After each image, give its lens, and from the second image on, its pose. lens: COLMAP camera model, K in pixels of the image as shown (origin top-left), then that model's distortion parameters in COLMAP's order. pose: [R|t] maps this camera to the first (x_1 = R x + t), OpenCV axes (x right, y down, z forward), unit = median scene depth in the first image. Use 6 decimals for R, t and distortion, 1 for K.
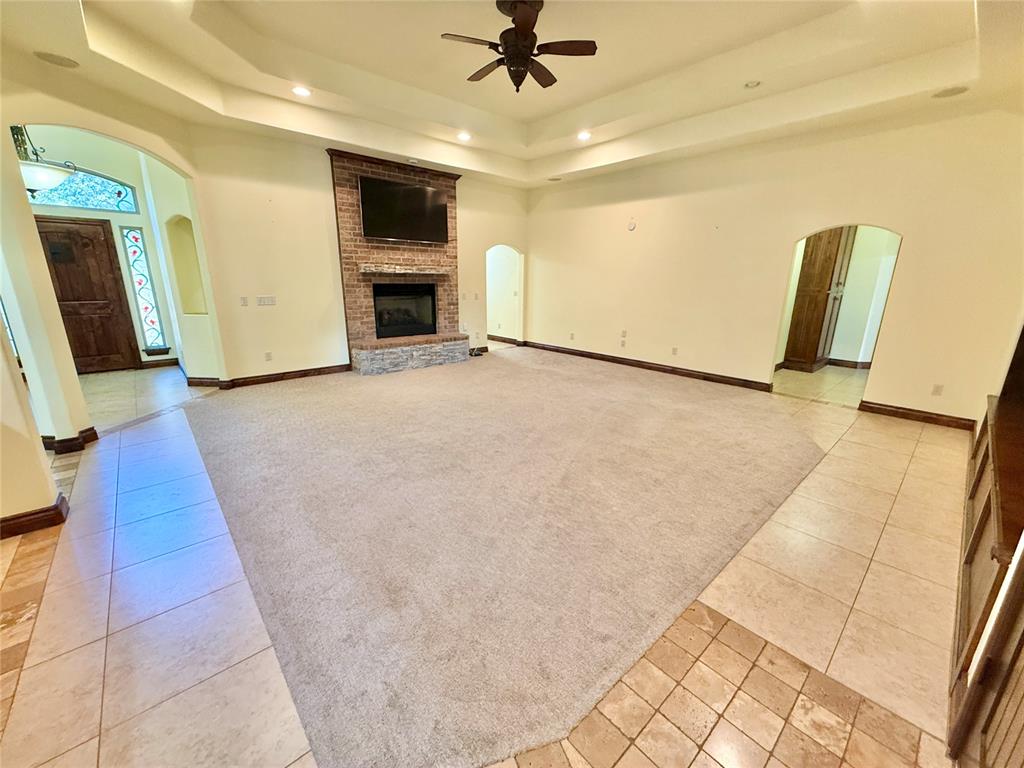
lens RADIAL K [[408.4, 0, 510.3], [0, 408.4, 384.8], [0, 0, 1]] dist [-0.000333, -0.000082]
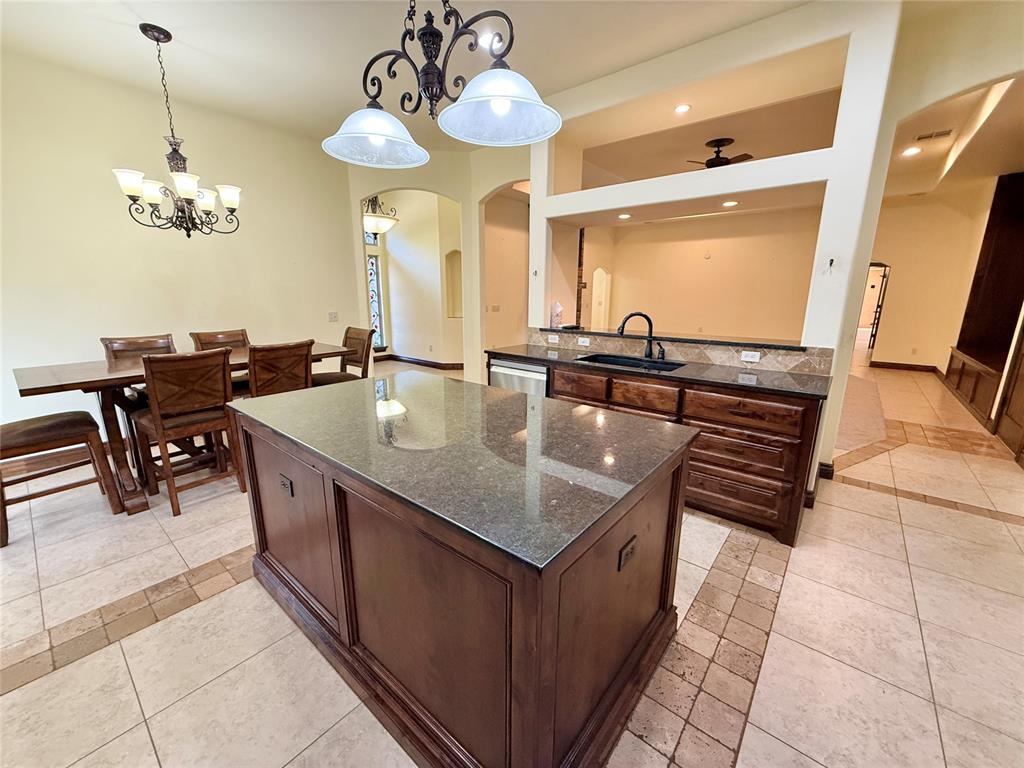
lens RADIAL K [[408.4, 0, 510.3], [0, 408.4, 384.8], [0, 0, 1]] dist [-0.000333, -0.000082]
pose [[0.988944, -0.039178, 0.143019, -0.693217], [0.044241, 0.998496, -0.032391, 0.098609], [-0.141535, 0.038360, 0.989190, -0.366081]]
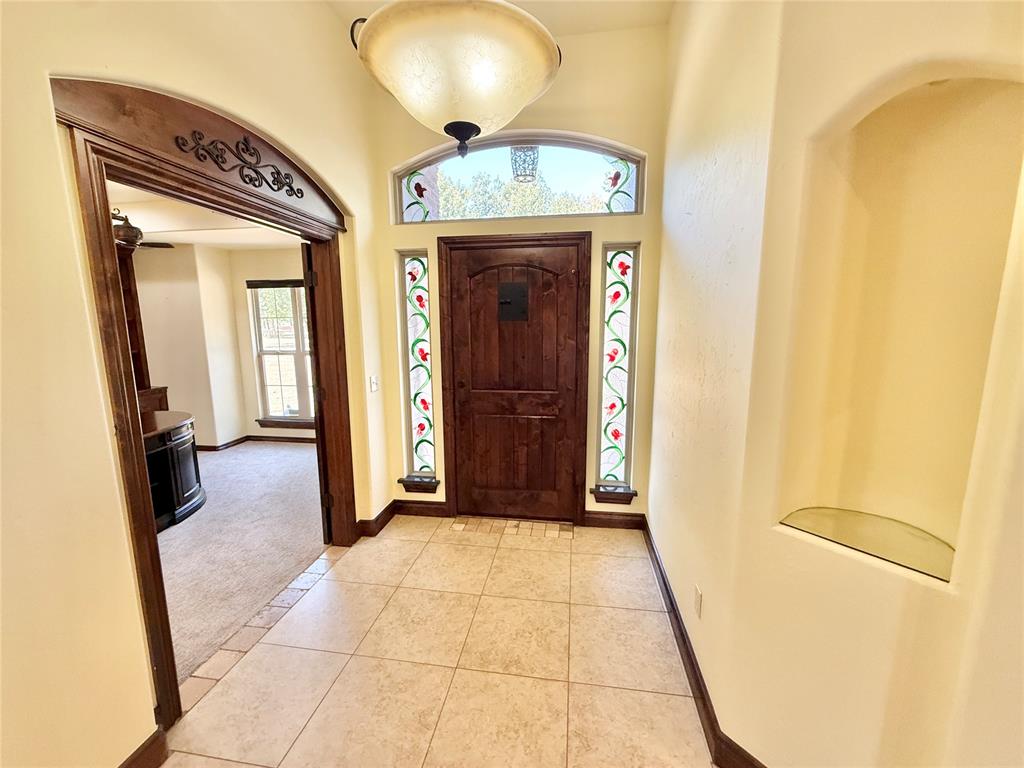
lens RADIAL K [[408.4, 0, 510.3], [0, 408.4, 384.8], [0, 0, 1]] dist [-0.000333, -0.000082]
pose [[0.634504, 0.100588, -0.766346, -0.630683], [-0.187744, 0.981858, -0.026569, -0.187650], [0.749771, 0.160736, 0.641878, 0.623646]]
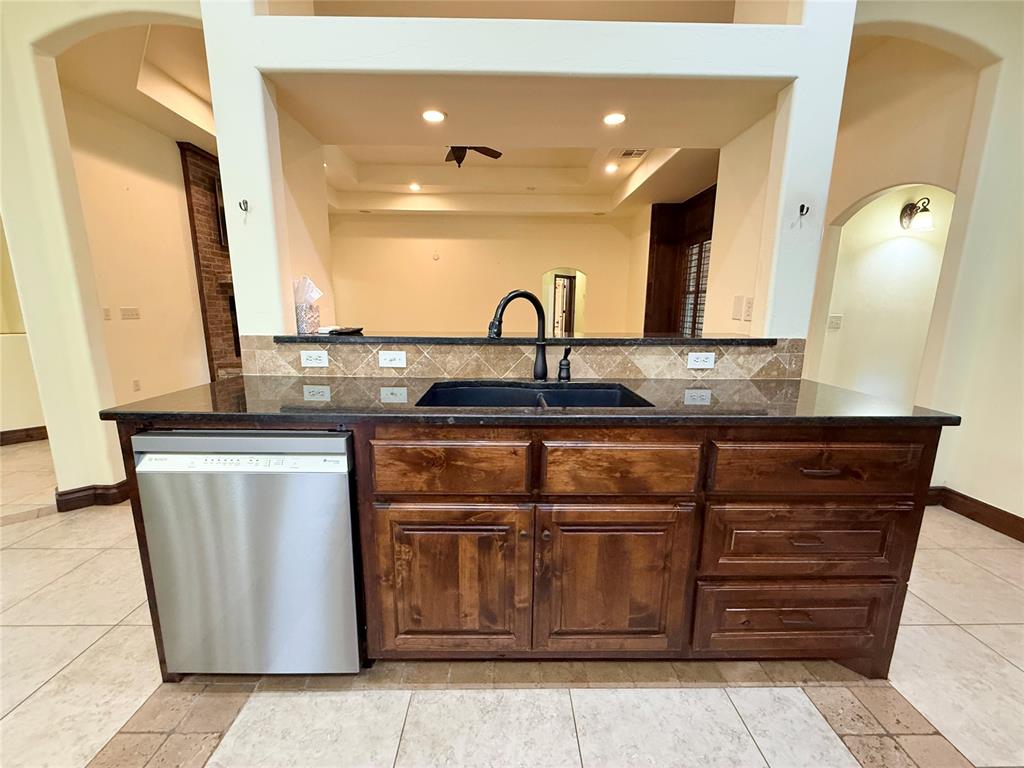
lens RADIAL K [[408.4, 0, 510.3], [0, 408.4, 384.8], [0, 0, 1]] dist [-0.000333, -0.000082]
pose [[0.653774, -0.146176, 0.742436, -0.656720], [0.194582, 0.980645, 0.021731, 0.046579], [-0.731243, 0.130258, 0.669564, -0.028981]]
